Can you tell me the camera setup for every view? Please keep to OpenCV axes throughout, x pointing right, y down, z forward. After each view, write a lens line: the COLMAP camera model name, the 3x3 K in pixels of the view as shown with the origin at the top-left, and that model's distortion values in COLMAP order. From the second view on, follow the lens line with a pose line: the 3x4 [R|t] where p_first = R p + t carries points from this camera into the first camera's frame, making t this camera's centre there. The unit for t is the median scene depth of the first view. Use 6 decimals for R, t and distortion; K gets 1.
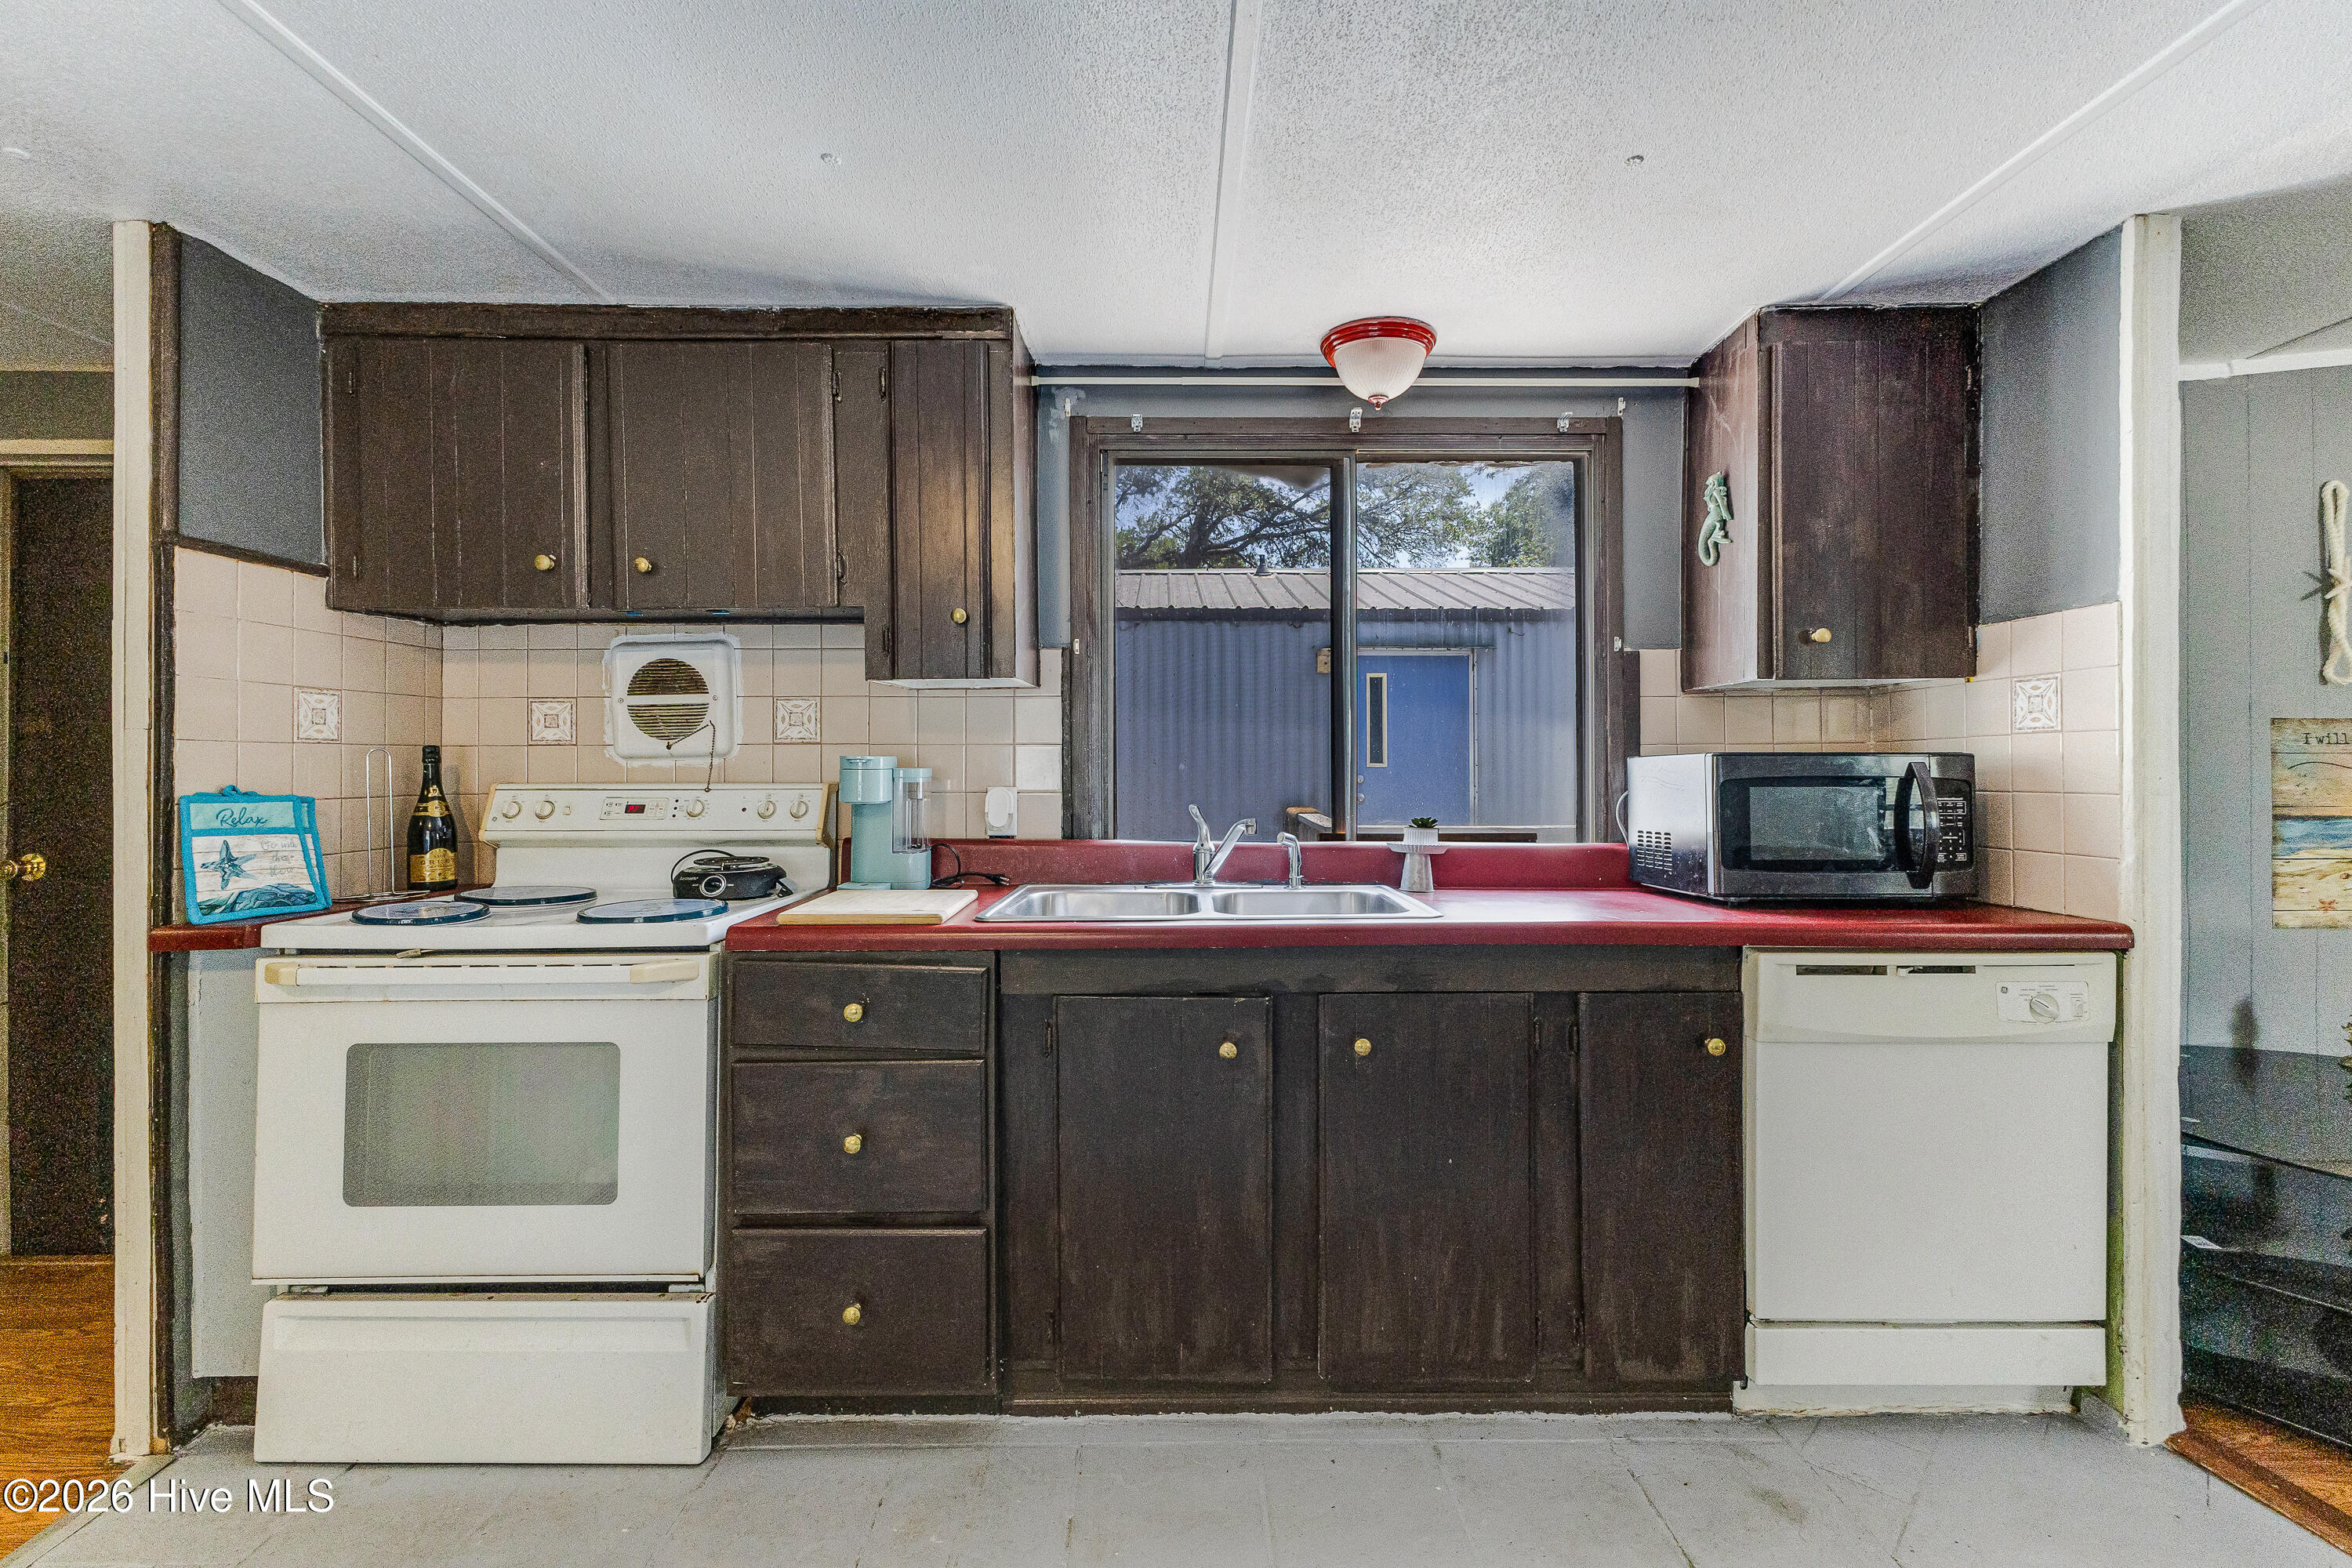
lens RADIAL K [[1034.3, 0, 1175.6], [0, 1034.3, 788.8], [0, 0, 1]] dist [0.011532, -0.000016]
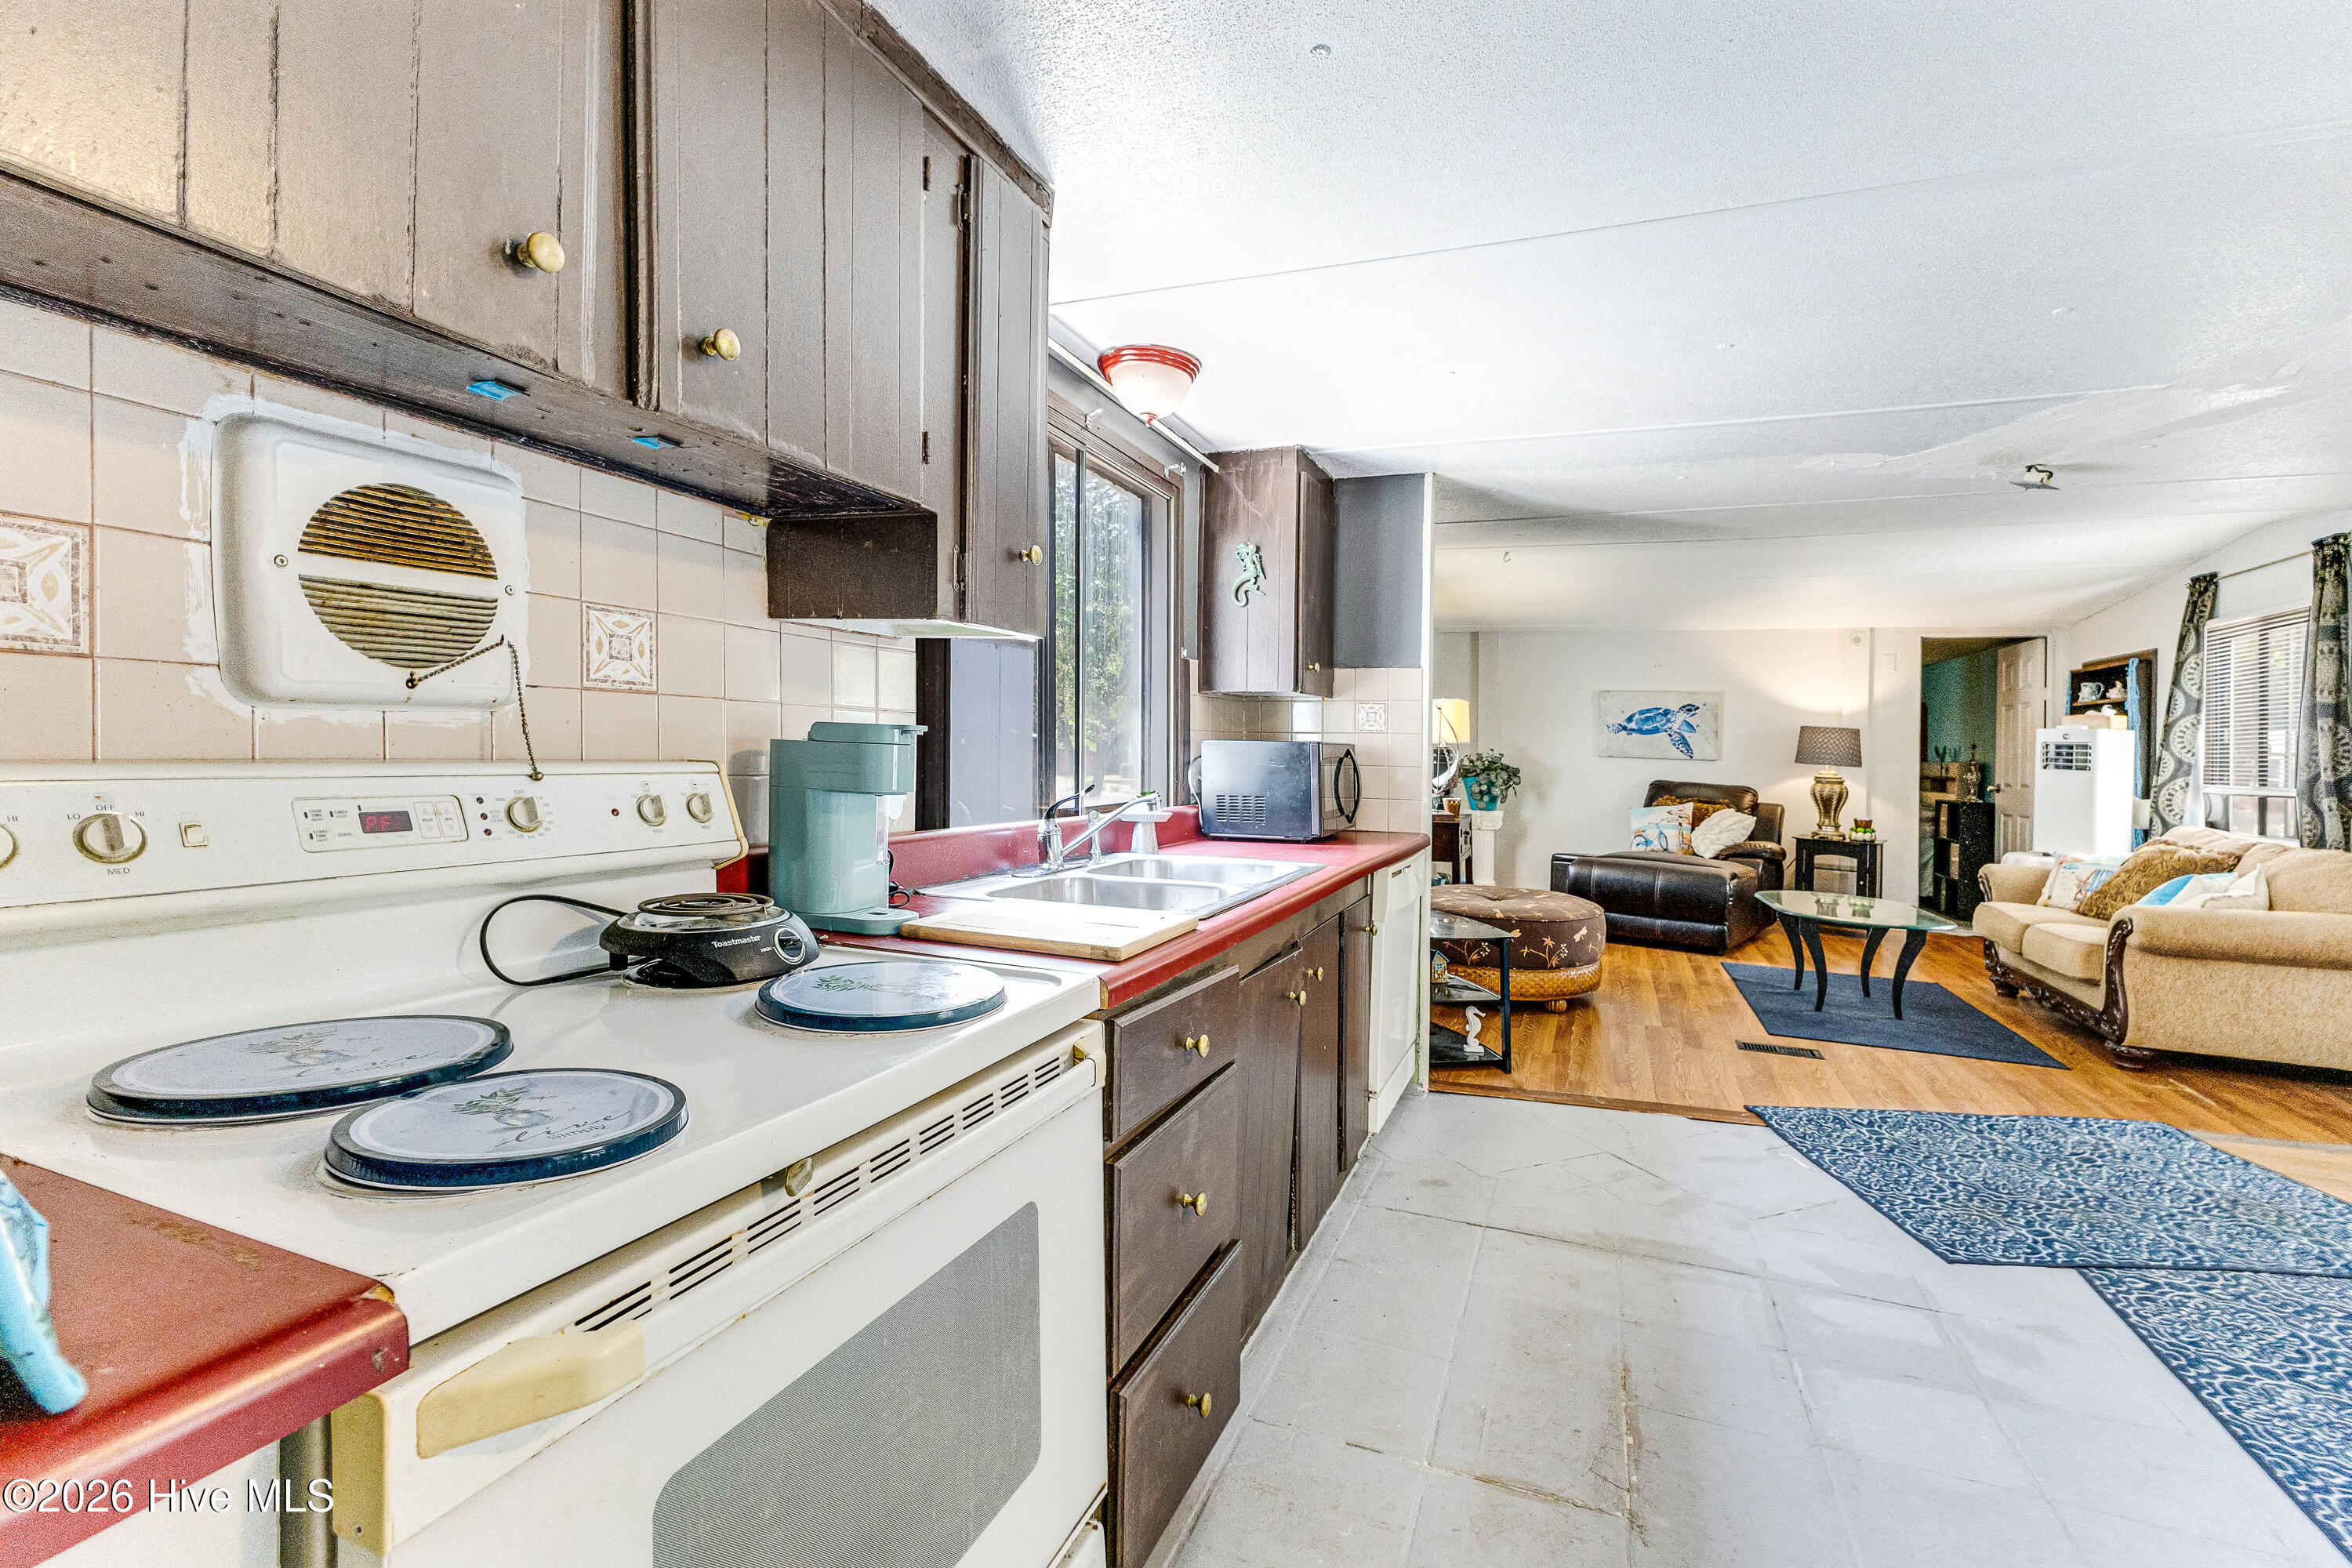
lens RADIAL K [[1029.7, 0, 1176.0], [0, 1029.7, 784.0], [0, 0, 1]] dist [-0.004578, -0.000737]
pose [[0.380853, -0.021605, 0.924383, -0.942816], [0.003879, 0.999756, 0.021768, -0.005542], [-0.924628, -0.004705, 0.380843, 0.630068]]
